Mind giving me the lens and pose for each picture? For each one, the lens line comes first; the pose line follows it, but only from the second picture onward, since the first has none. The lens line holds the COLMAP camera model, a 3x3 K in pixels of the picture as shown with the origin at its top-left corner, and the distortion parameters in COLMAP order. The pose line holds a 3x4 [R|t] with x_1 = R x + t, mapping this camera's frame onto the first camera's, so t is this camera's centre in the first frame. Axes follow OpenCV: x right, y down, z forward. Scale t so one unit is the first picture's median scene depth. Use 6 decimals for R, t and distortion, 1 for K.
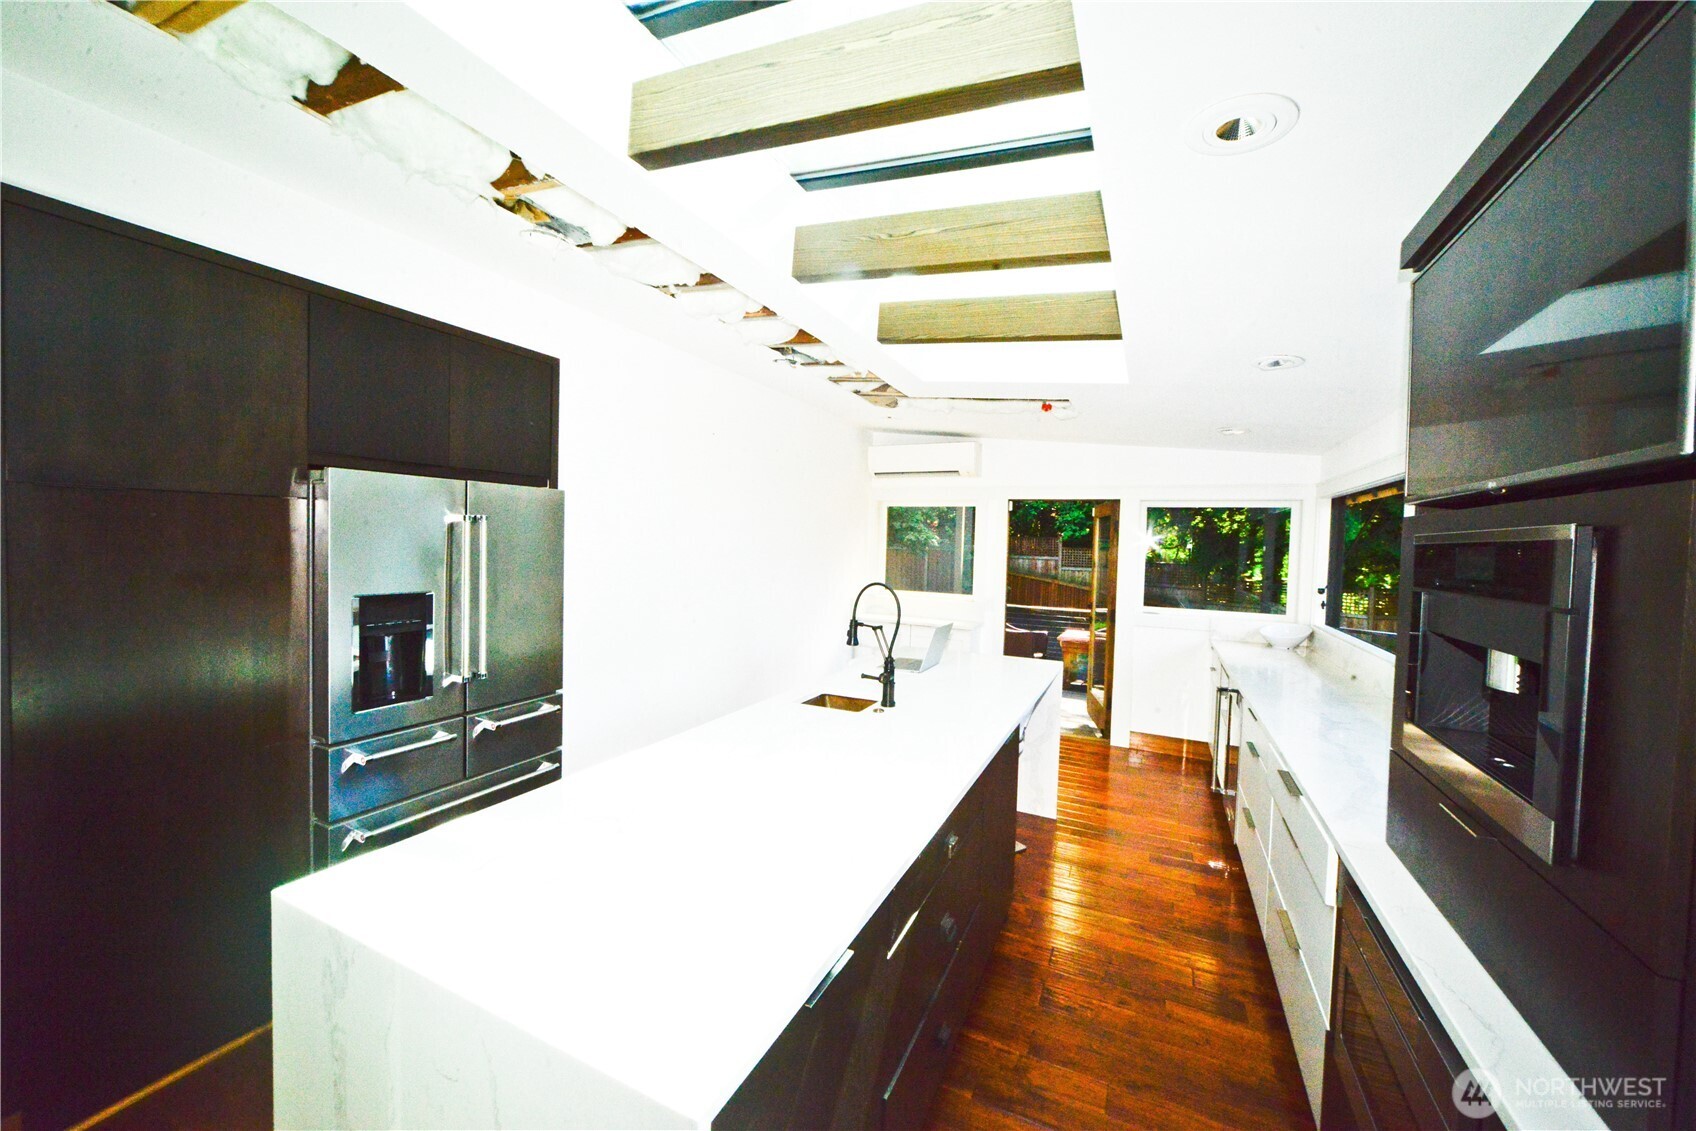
lens RADIAL K [[651.4, 0, 847.0], [0, 651.4, 568.0], [0, 0, 1]] dist [-0.002658, -0.000110]
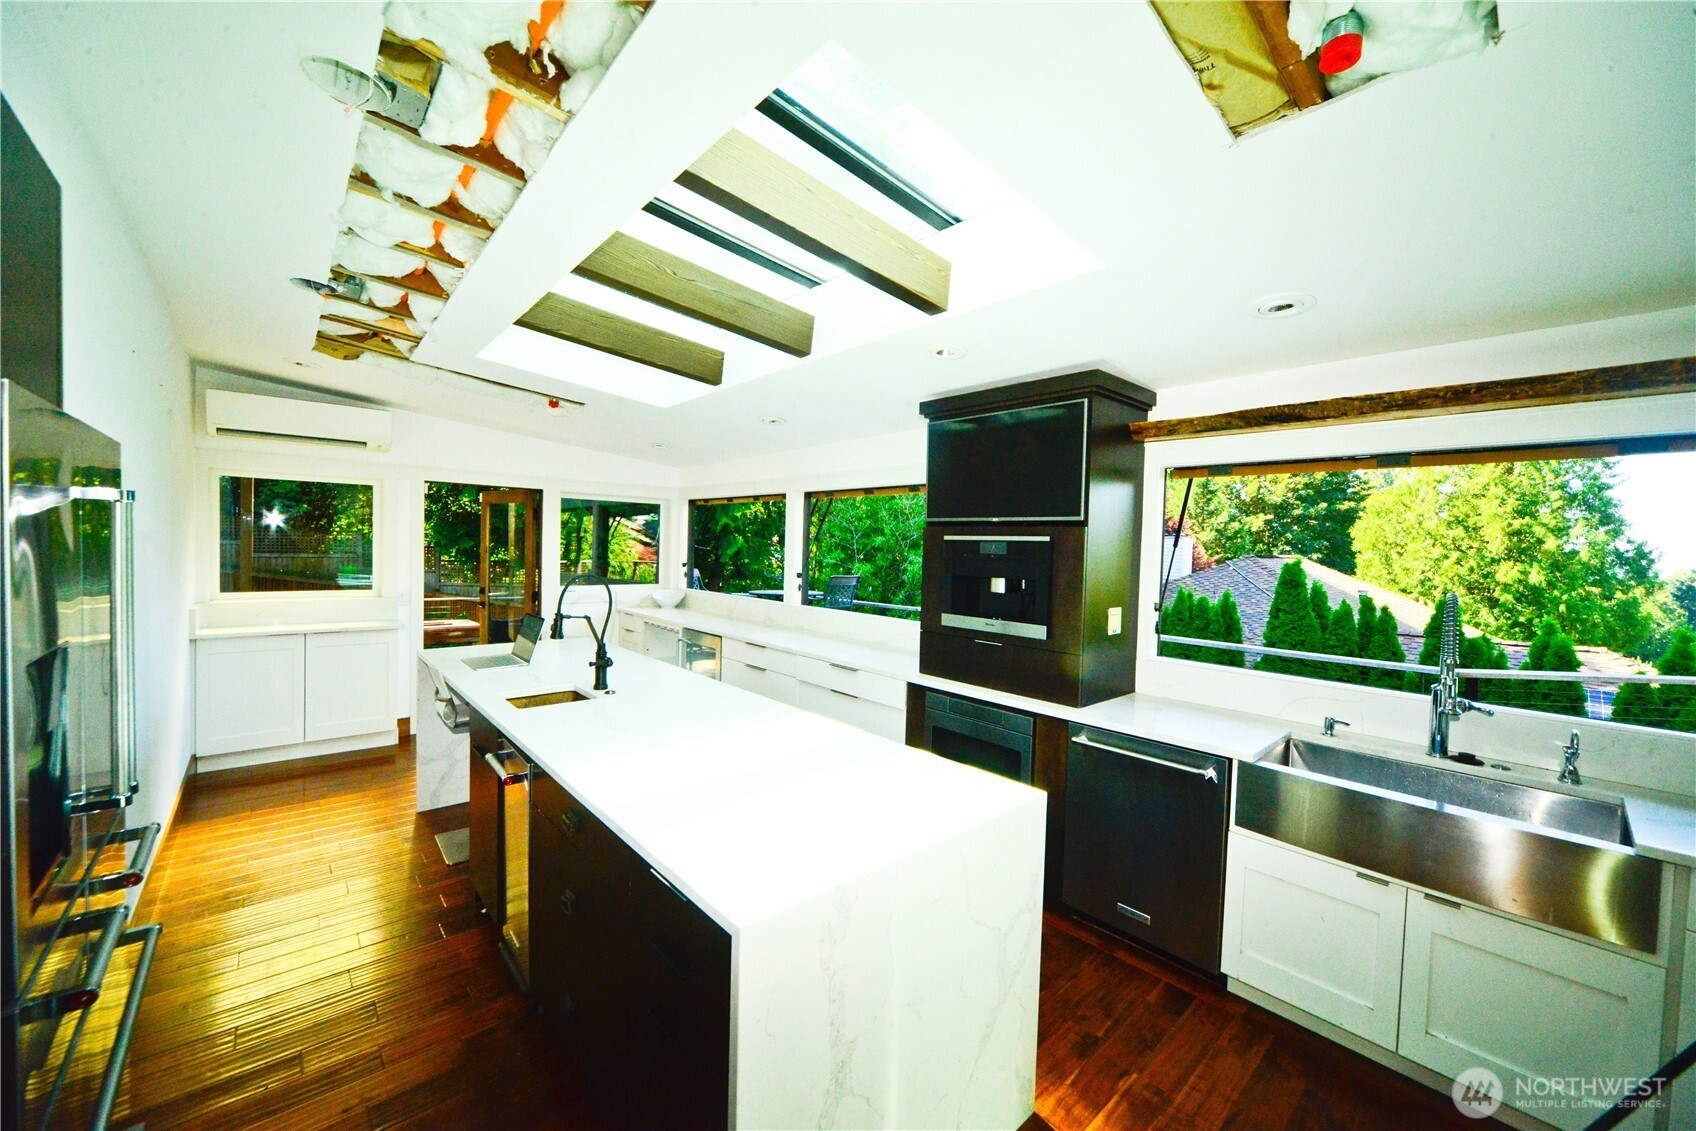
lens RADIAL K [[651.4, 0, 843.6], [0, 651.4, 559.7], [0, 0, 1]] dist [-0.002658, -0.000110]
pose [[0.376650, -0.038563, 0.925553, -0.671856], [0.022112, 0.999223, 0.032634, -0.021755], [-0.926092, 0.008174, 0.377210, 0.208565]]
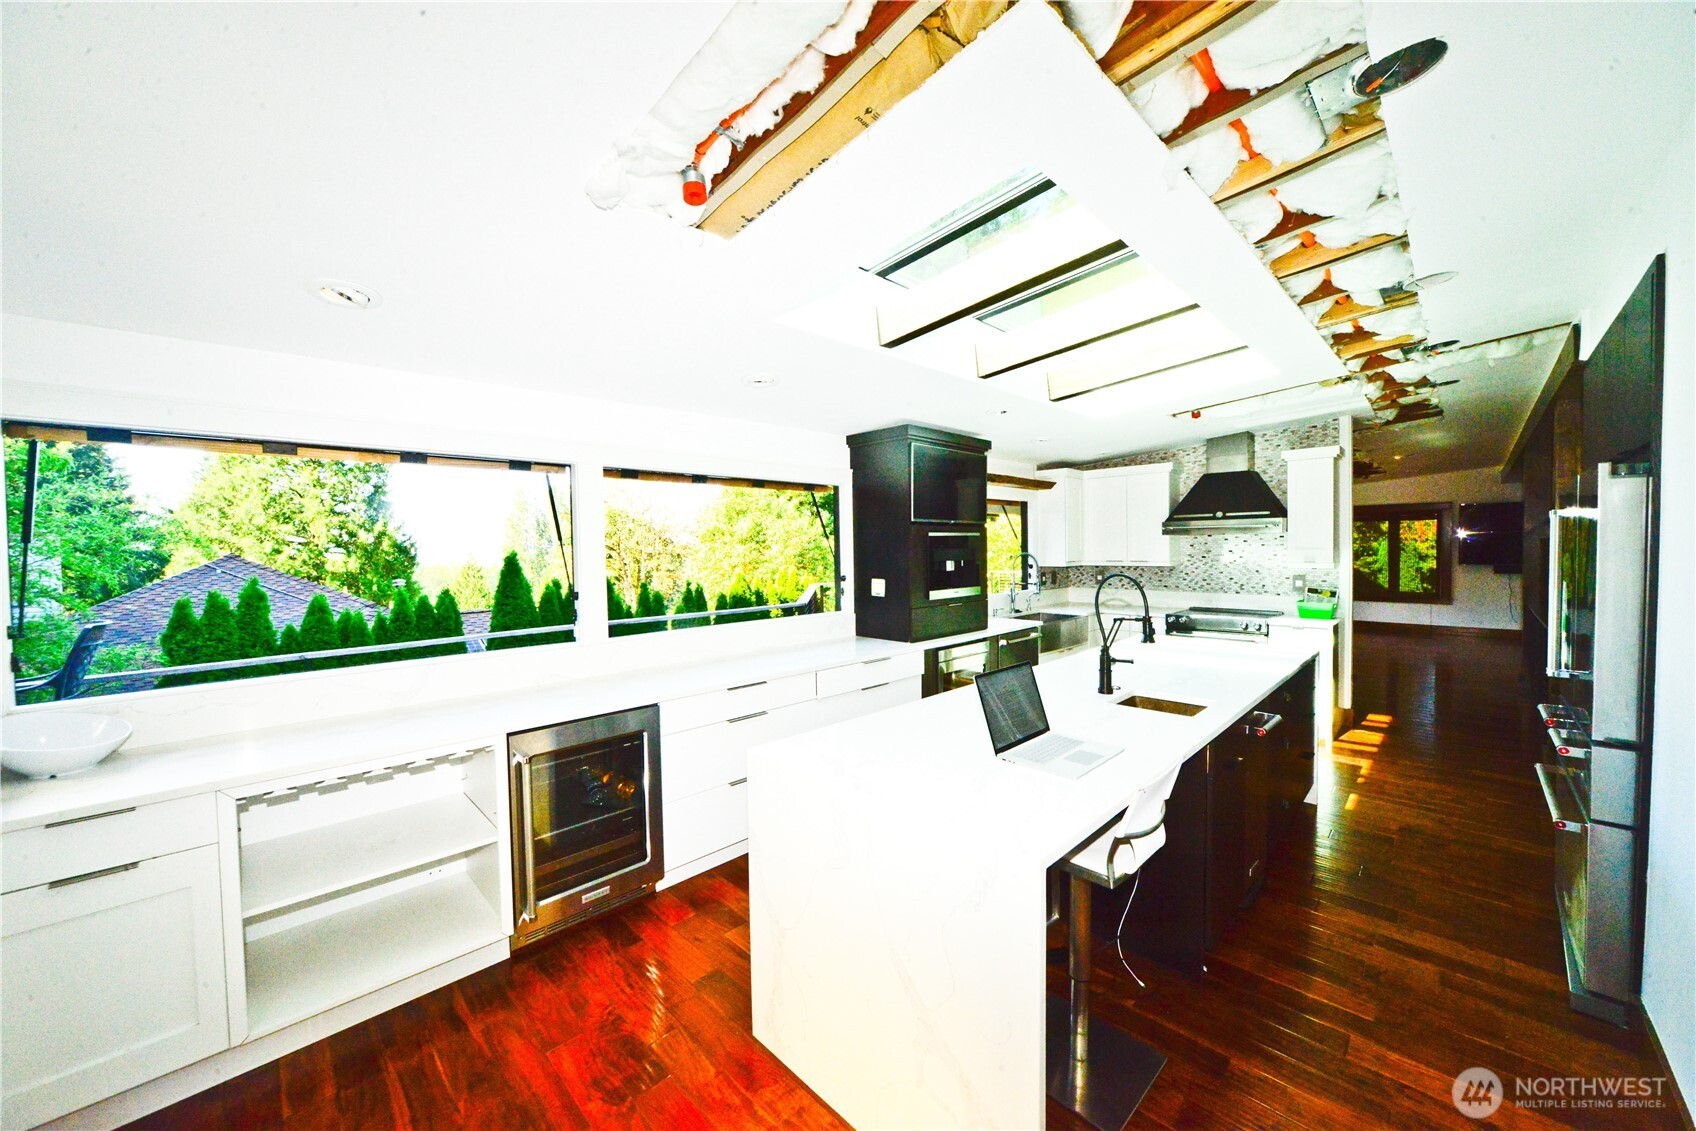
lens RADIAL K [[611.9, 0, 845.5], [0, 611.9, 564.6], [0, 0, 1]] dist [-0.012788, -0.000173]
pose [[-0.943538, -0.022232, 0.330516, 0.120541], [0.004052, 0.996896, 0.078623, -0.058393], [-0.331238, 0.075523, -0.940520, 1.780558]]
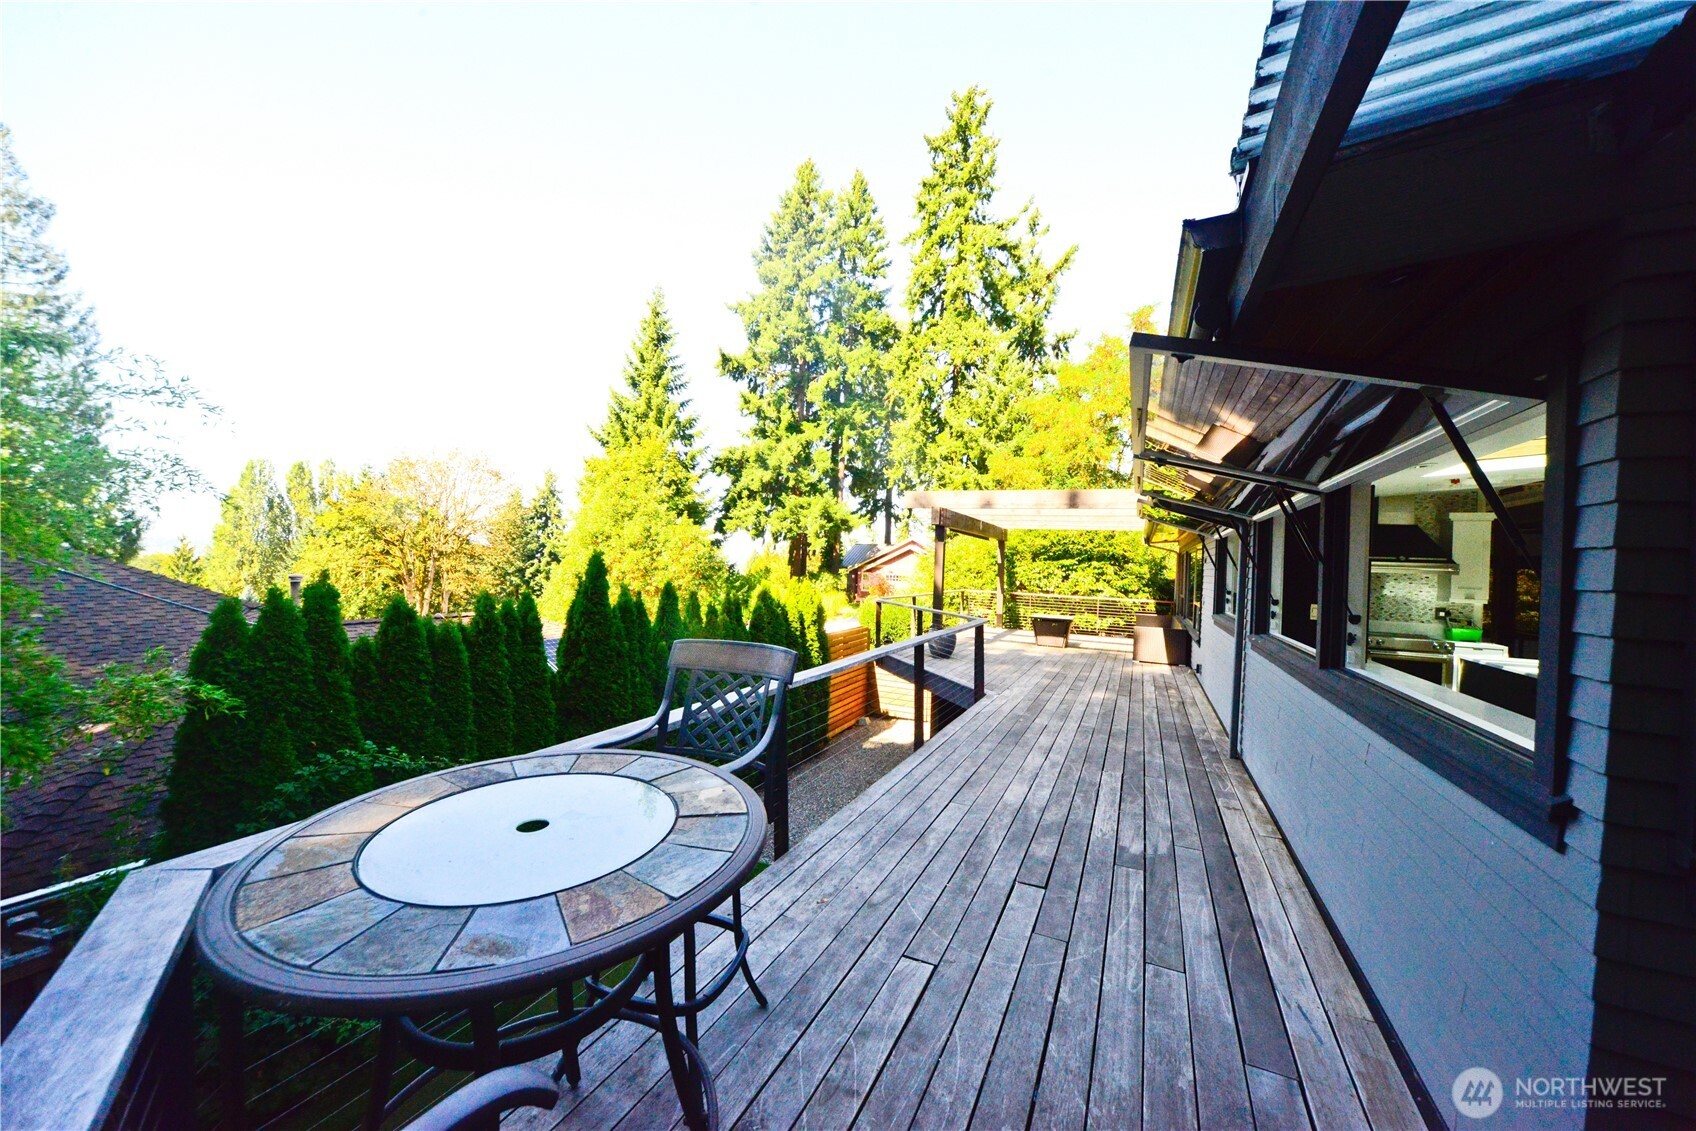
lens RADIAL K [[595.0, 0, 842.4], [0, 595.0, 553.6], [0, 0, 1]] dist [-0.006304, 0.000218]
pose [[-0.997933, -0.063208, 0.011570, 1.656604], [-0.062848, 0.997596, 0.029190, -0.012518], [-0.013387, 0.028403, -0.999507, 1.943609]]
